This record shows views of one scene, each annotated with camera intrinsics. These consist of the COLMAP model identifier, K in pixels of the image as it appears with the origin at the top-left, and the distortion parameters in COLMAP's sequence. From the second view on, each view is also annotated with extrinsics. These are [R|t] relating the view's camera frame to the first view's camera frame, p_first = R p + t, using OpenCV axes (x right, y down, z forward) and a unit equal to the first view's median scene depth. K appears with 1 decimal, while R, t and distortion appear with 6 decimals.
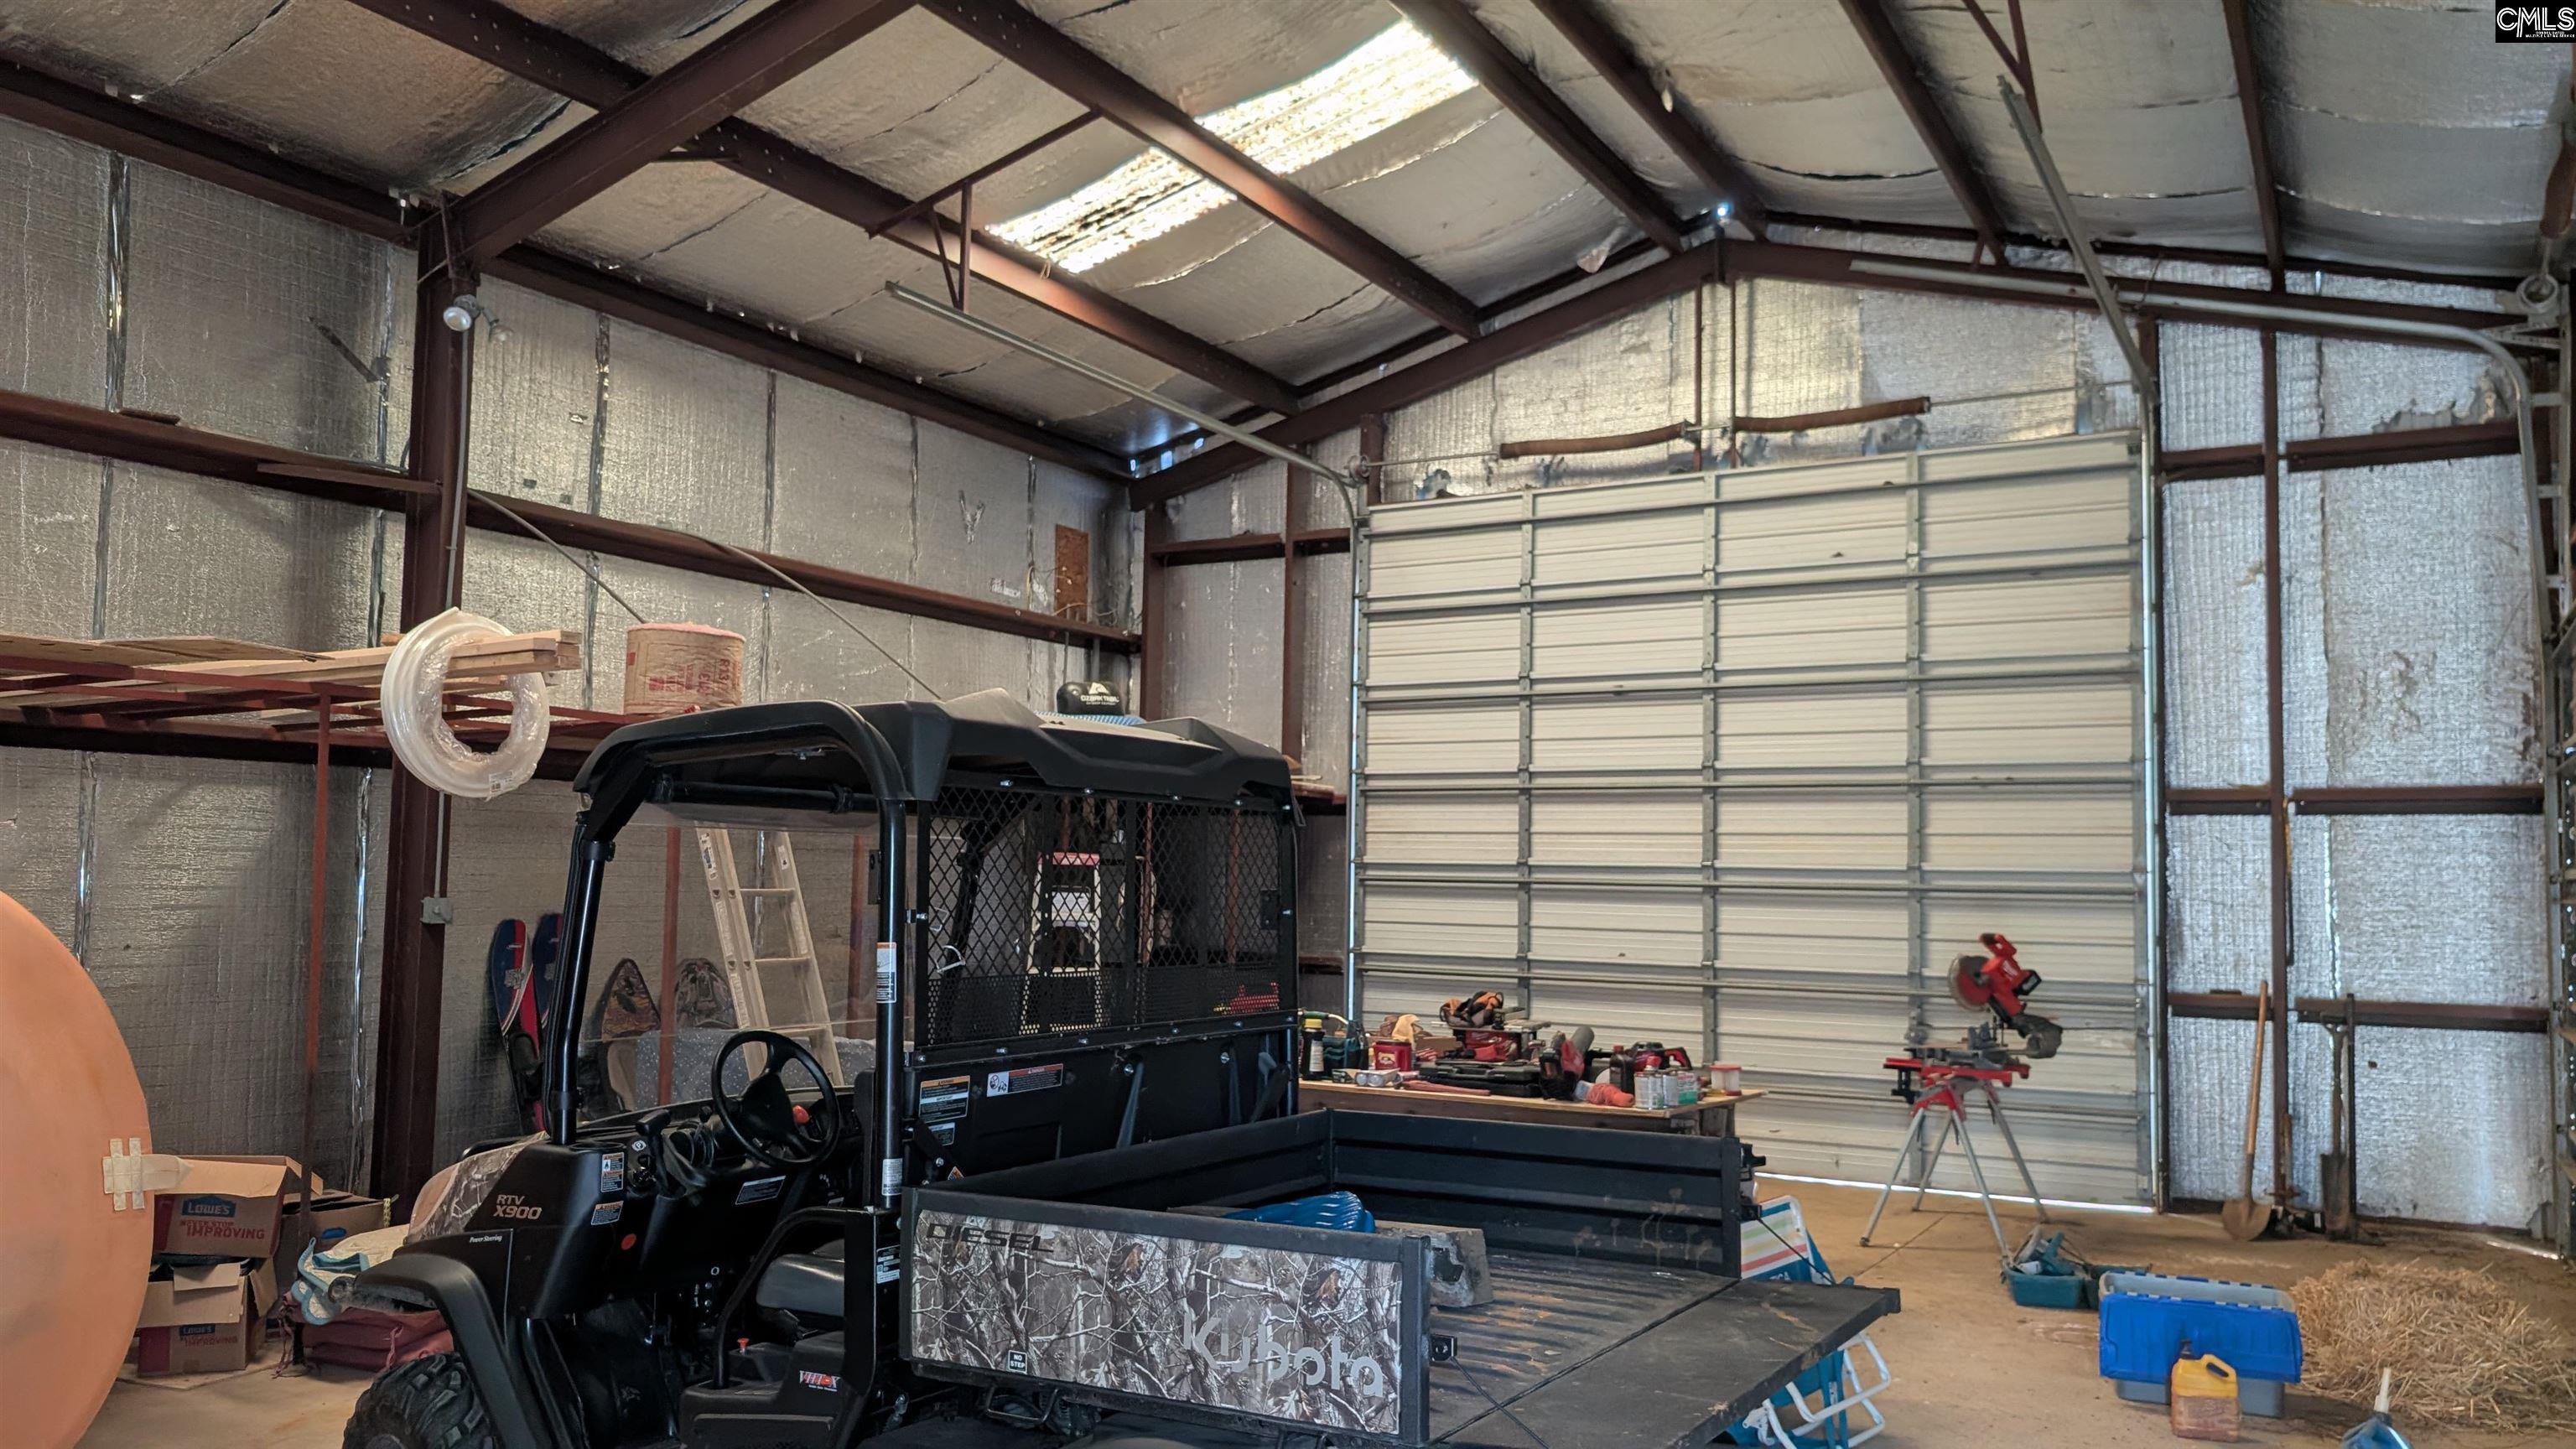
lens RADIAL K [[1873.3, 0, 1282.1], [0, 1873.3, 749.7], [0, 0, 1]] dist [0.011102, -0.005192]
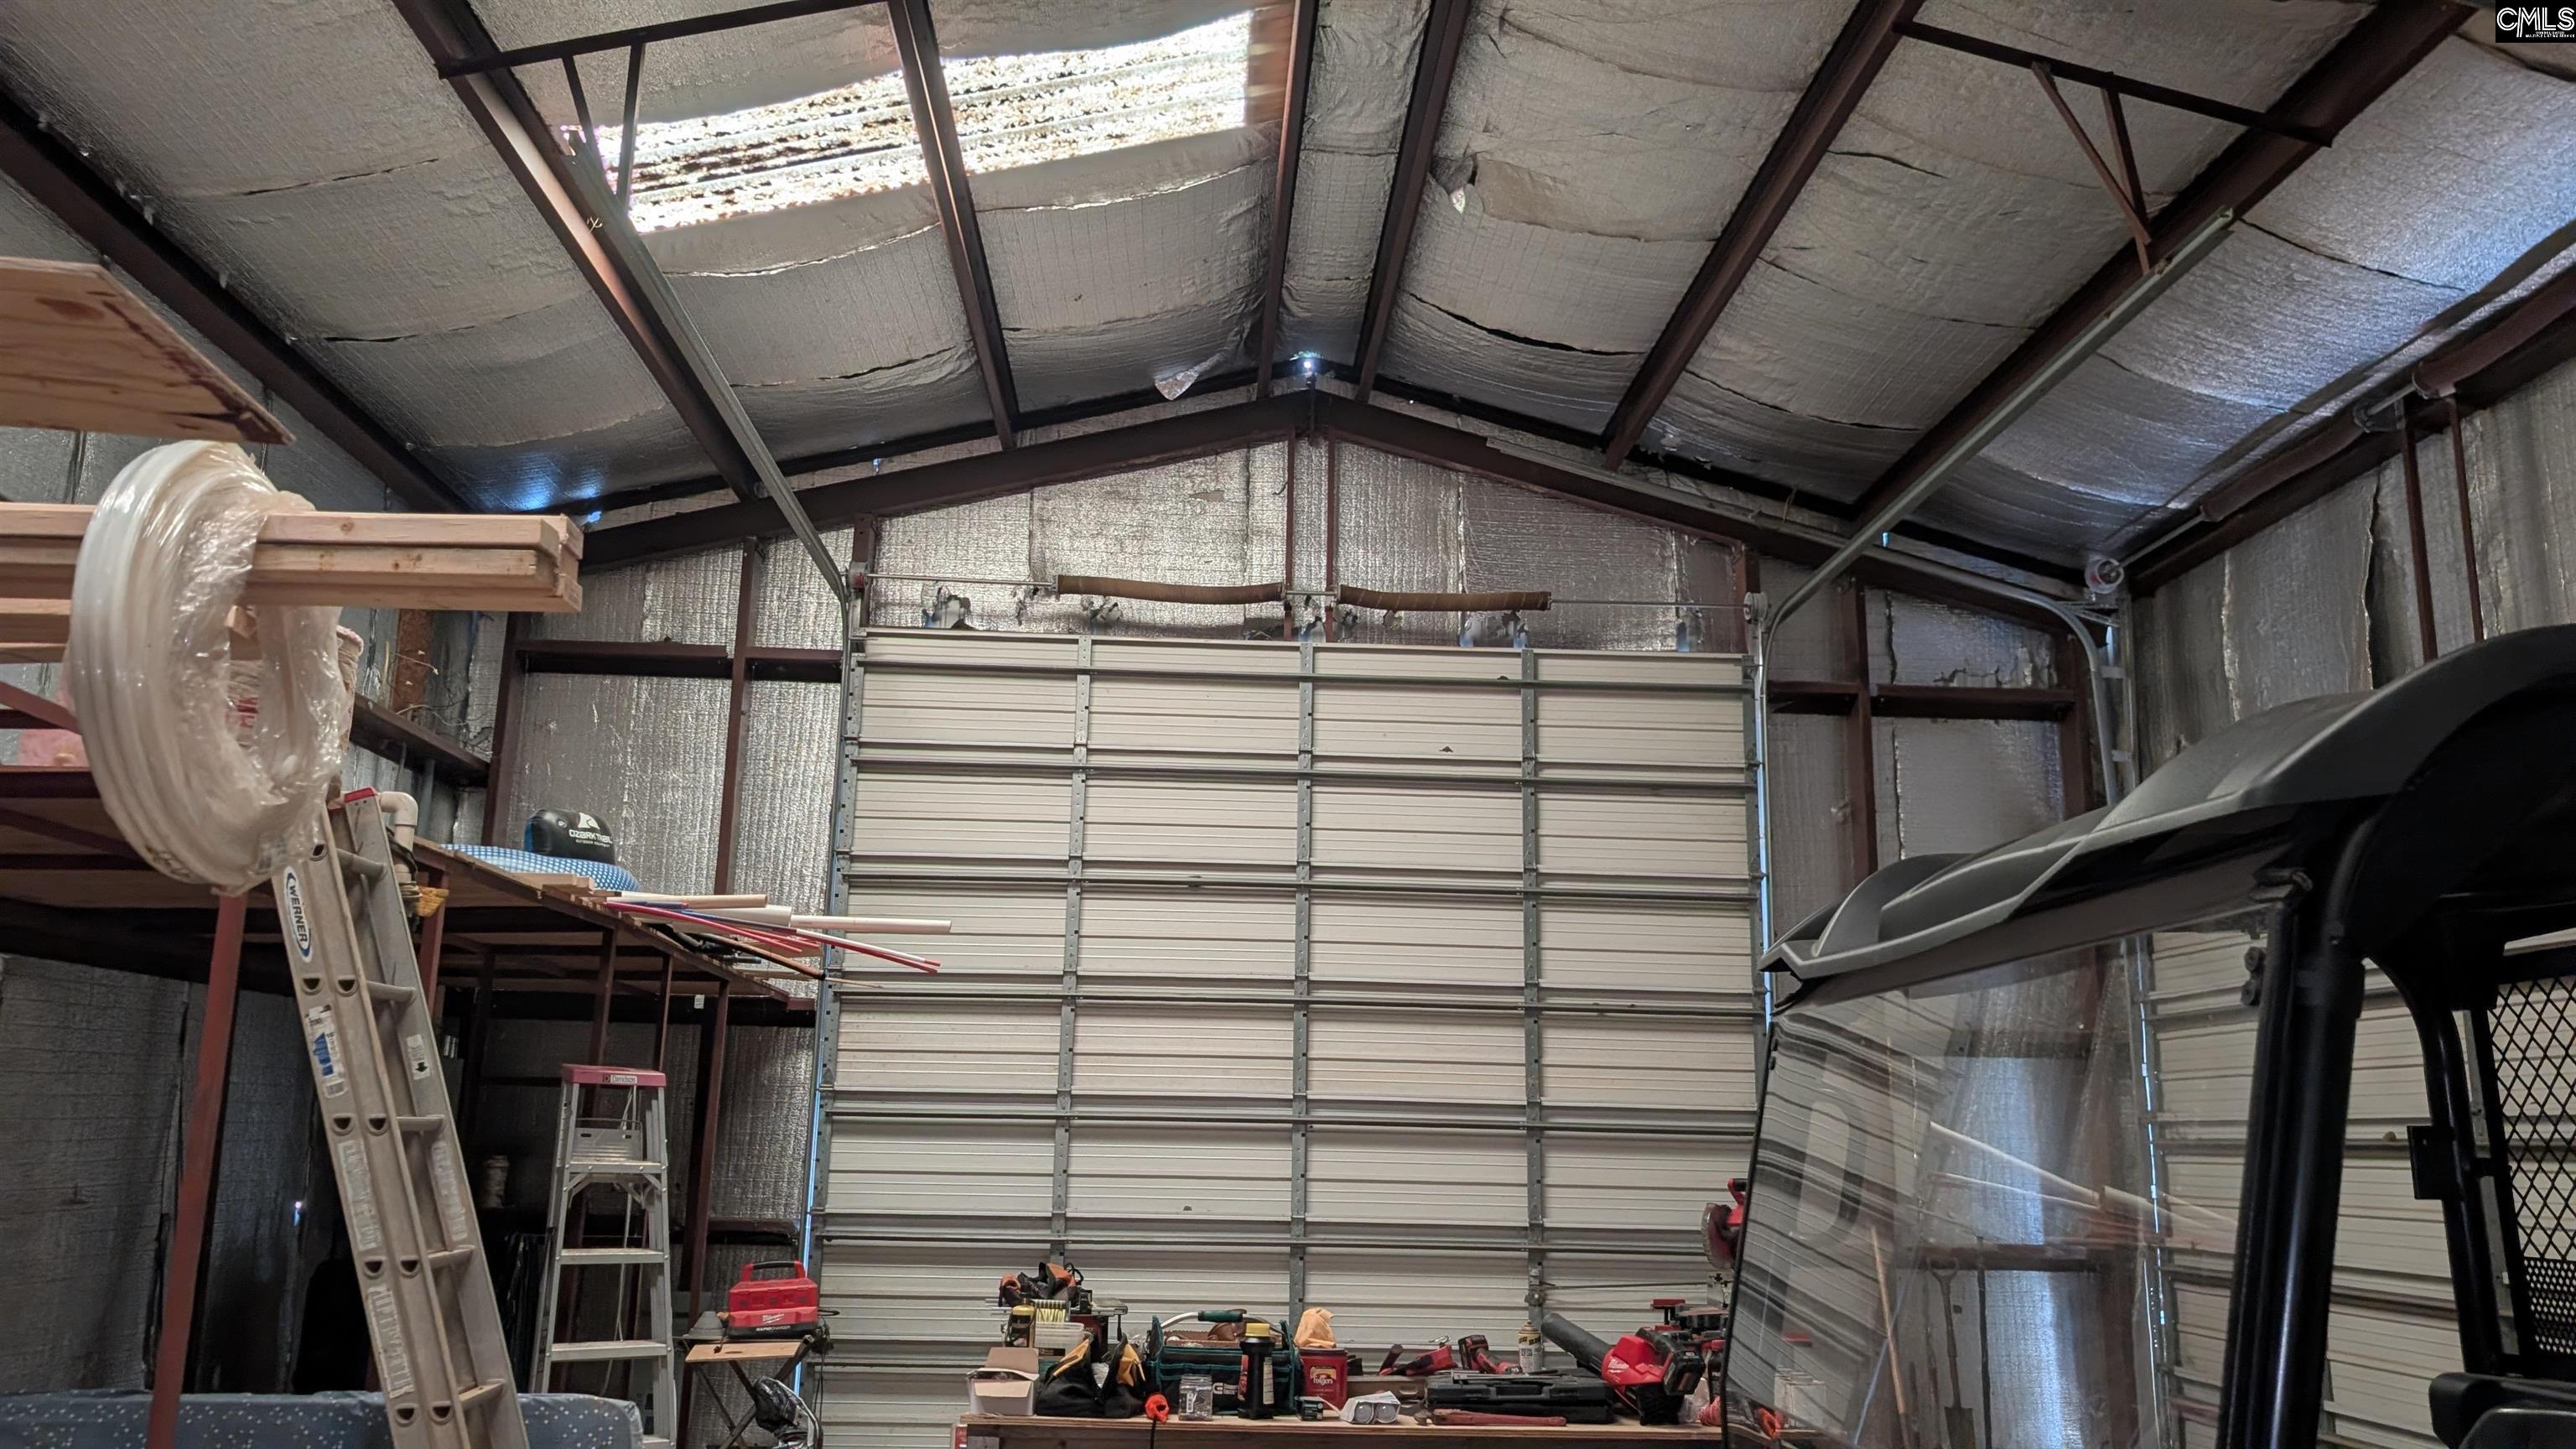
lens RADIAL K [[1873.3, 0, 1295.0], [0, 1873.3, 703.2], [0, 0, 1]] dist [0.011102, -0.005192]
pose [[0.833624, 0.125713, 0.537836, -0.244688], [-0.044293, 0.985833, -0.161775, 0.022661], [-0.550554, 0.111037, 0.827382, 0.279903]]
